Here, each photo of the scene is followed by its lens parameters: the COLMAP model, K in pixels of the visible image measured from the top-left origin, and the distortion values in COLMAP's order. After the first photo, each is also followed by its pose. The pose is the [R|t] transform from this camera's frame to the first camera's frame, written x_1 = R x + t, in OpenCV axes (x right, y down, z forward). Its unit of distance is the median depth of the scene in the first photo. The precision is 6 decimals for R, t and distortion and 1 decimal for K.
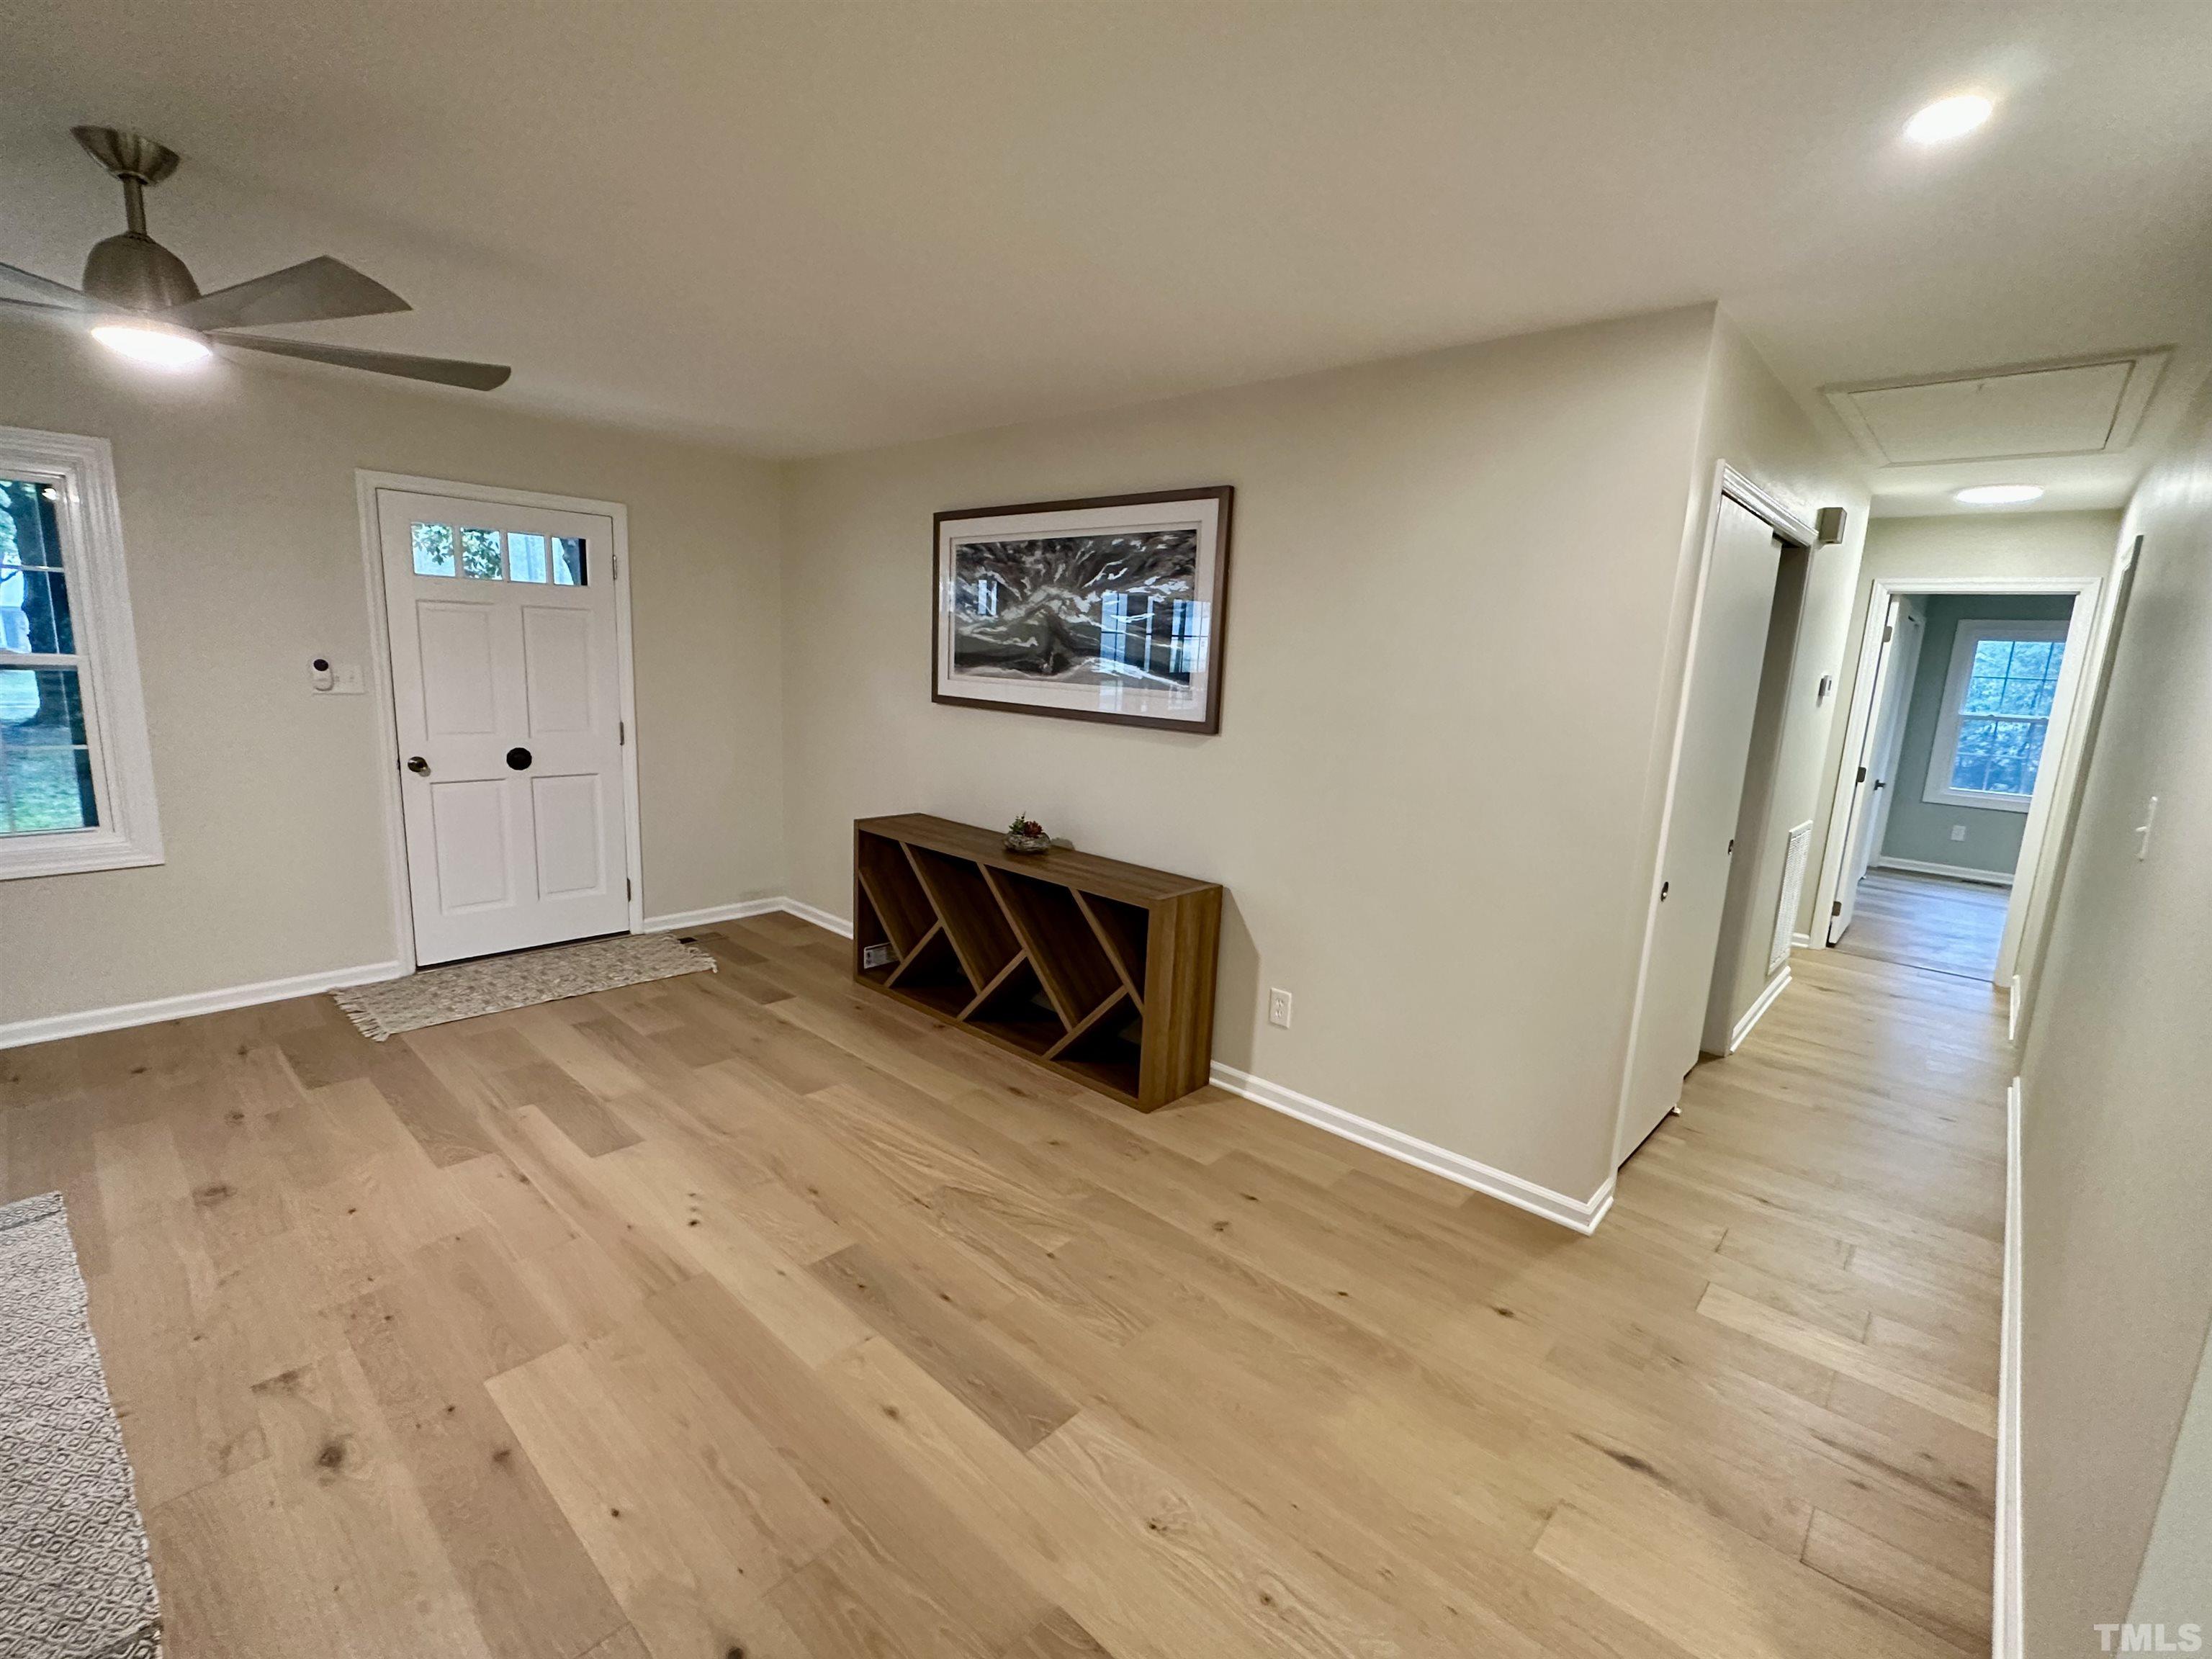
lens RADIAL K [[991.4, 0, 1112.7], [0, 991.4, 840.8], [0, 0, 1]] dist [-0.001894, -0.000037]
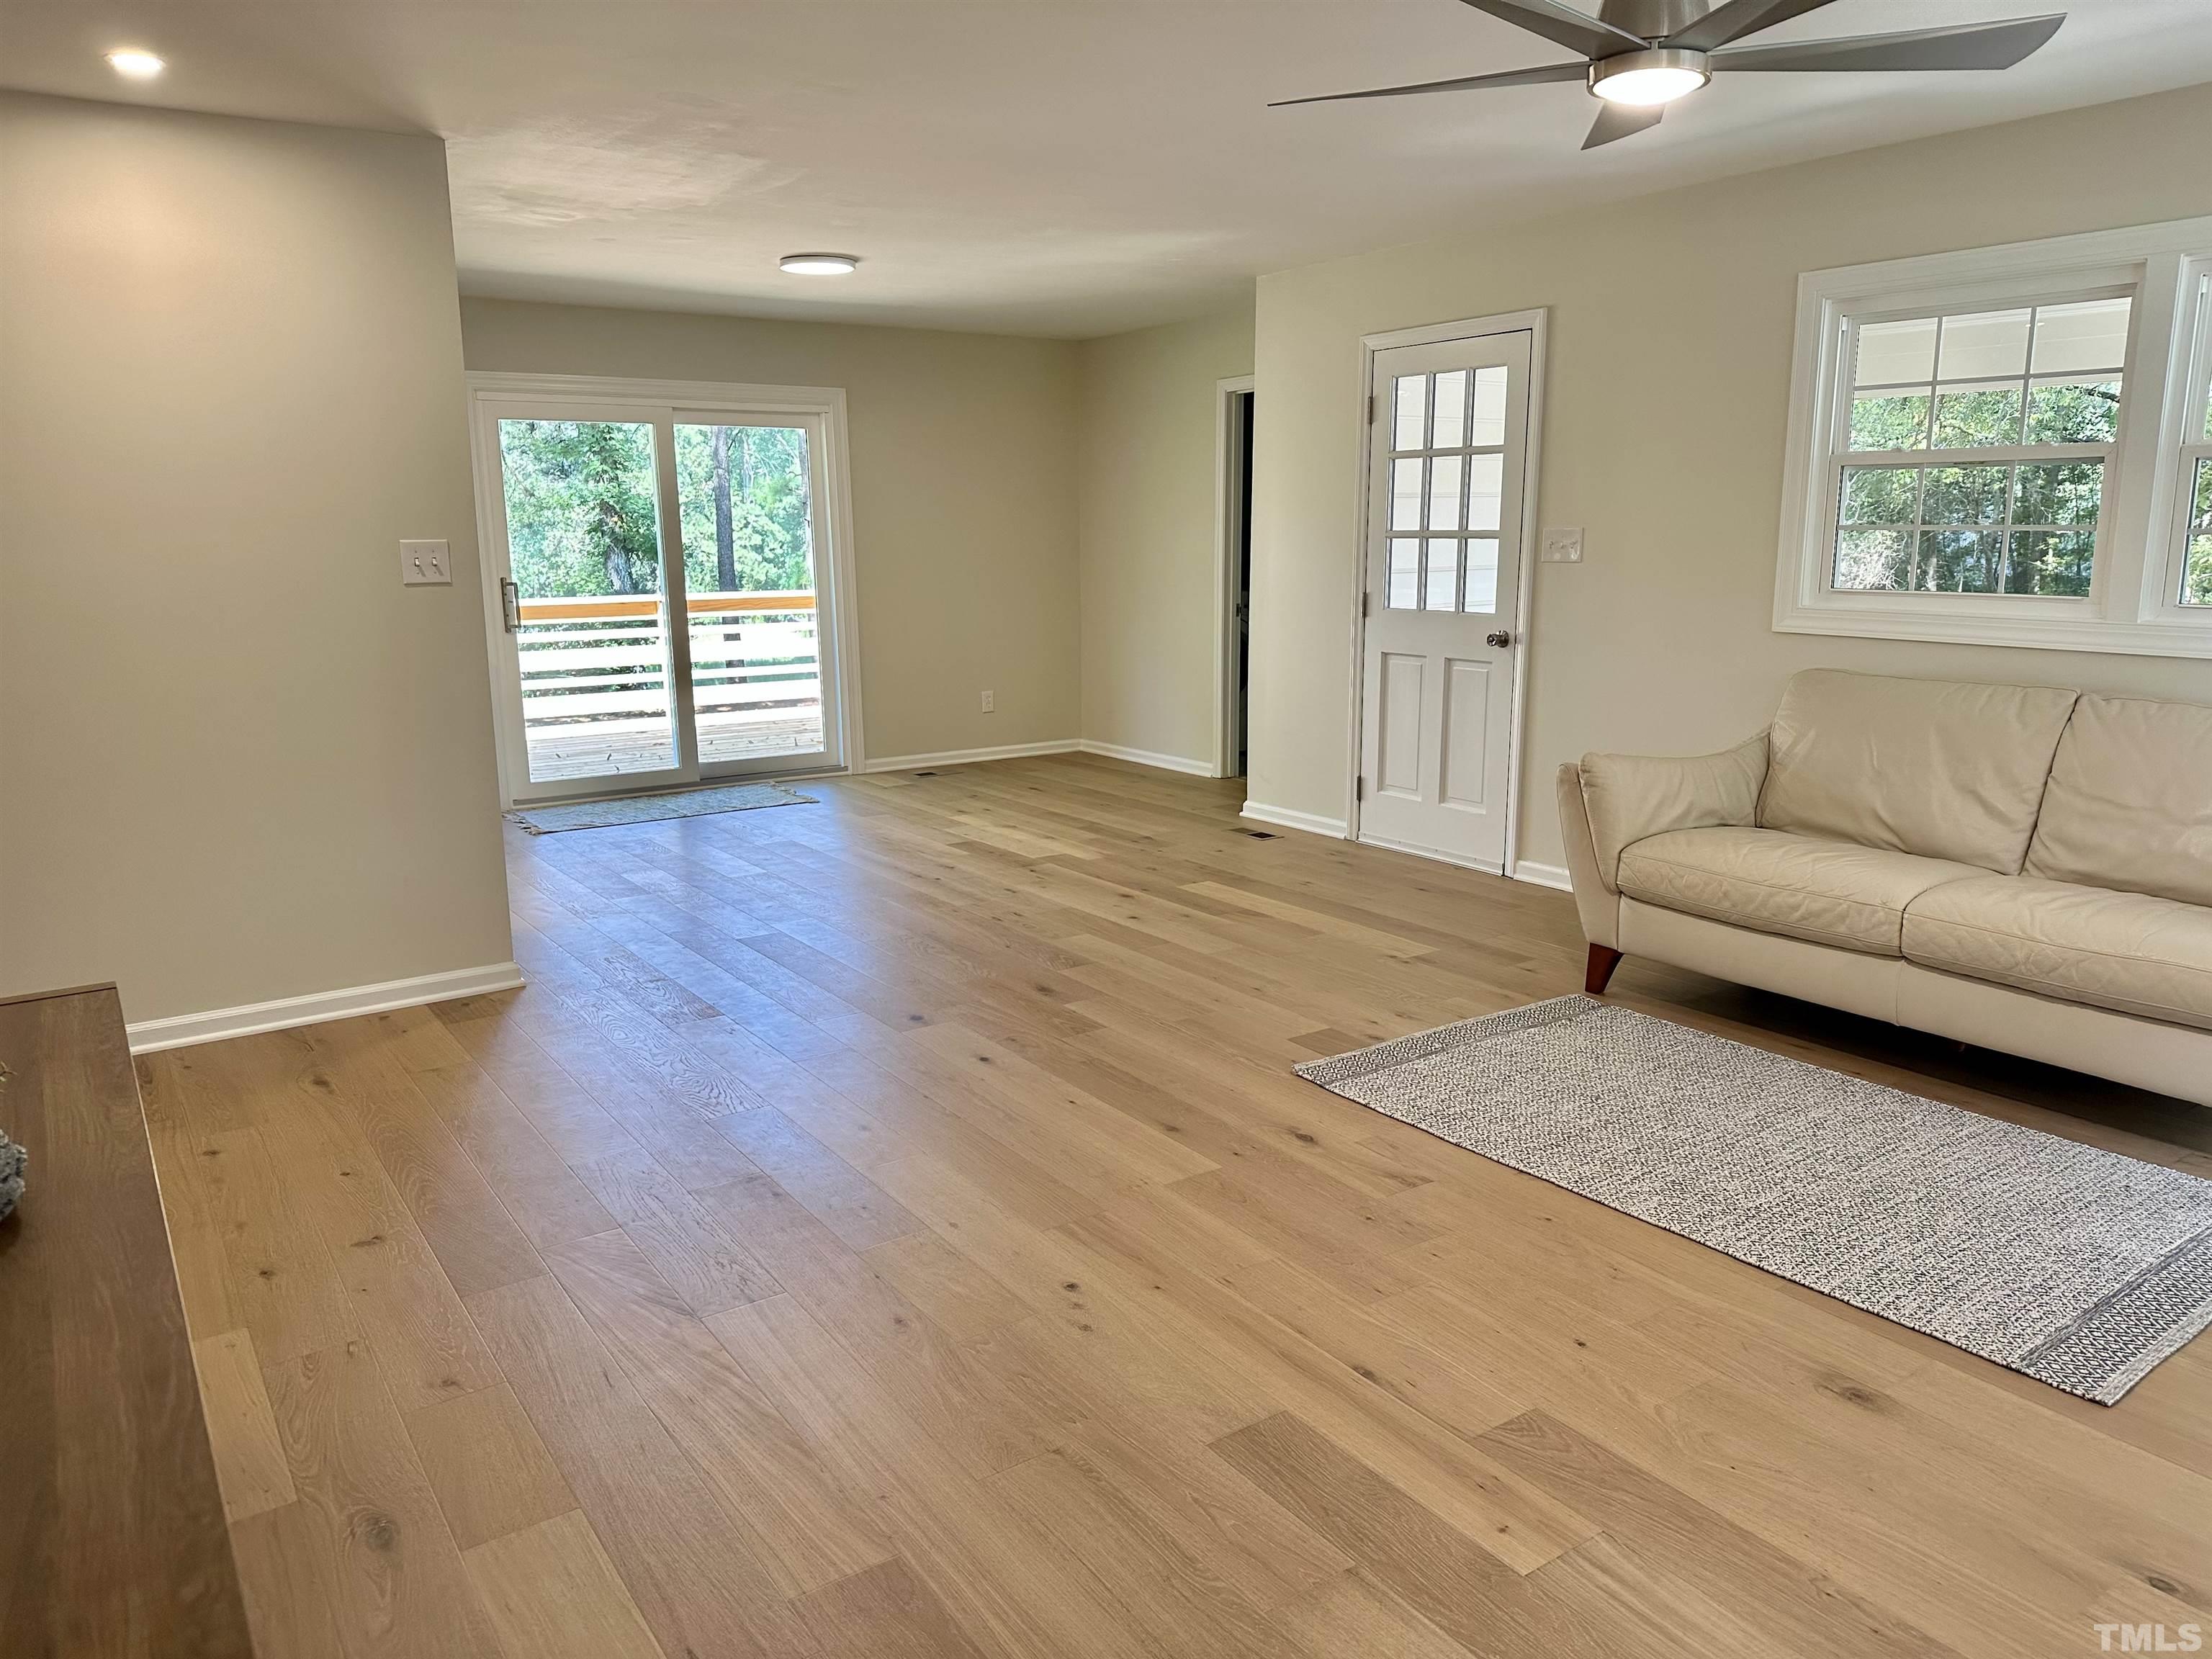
lens RADIAL K [[1560.4, 0, 1106.0], [0, 1560.4, 829.5], [0, 0, 1]] dist [0.247160, -0.266808]
pose [[-0.973113, -0.075682, 0.217538, -0.501644], [0.014239, 0.922902, 0.384772, -0.261297], [-0.229887, 0.377524, -0.897010, 1.416374]]
